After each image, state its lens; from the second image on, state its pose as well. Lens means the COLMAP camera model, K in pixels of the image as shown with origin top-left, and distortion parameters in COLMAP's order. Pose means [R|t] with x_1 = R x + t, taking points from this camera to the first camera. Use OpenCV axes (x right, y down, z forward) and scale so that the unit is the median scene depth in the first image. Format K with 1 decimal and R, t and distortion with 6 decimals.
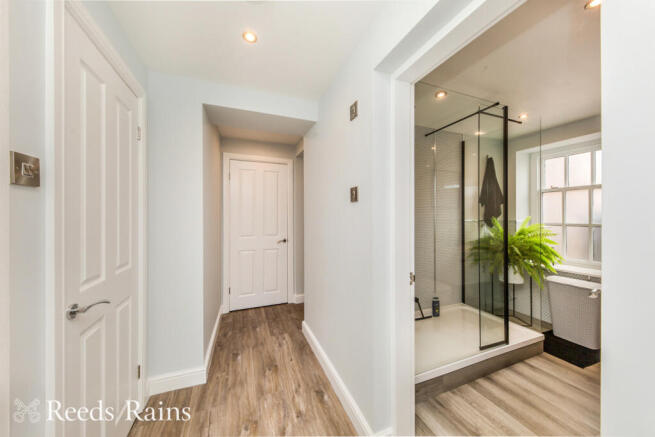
lens RADIAL K [[229.9, 0, 330.4], [0, 229.9, 218.9], [0, 0, 1]] dist [0.009147, -0.000017]
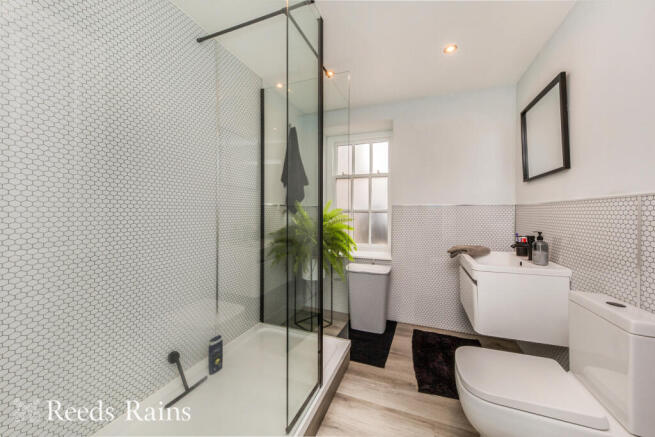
lens RADIAL K [[229.9, 0, 341.5], [0, 229.9, 212.6], [0, 0, 1]] dist [0.009147, -0.000017]
pose [[0.664075, 0.006968, 0.747633, 0.232076], [-0.001631, 0.999968, -0.007871, 0.043936], [-0.747664, 0.004008, 0.664065, 0.389654]]
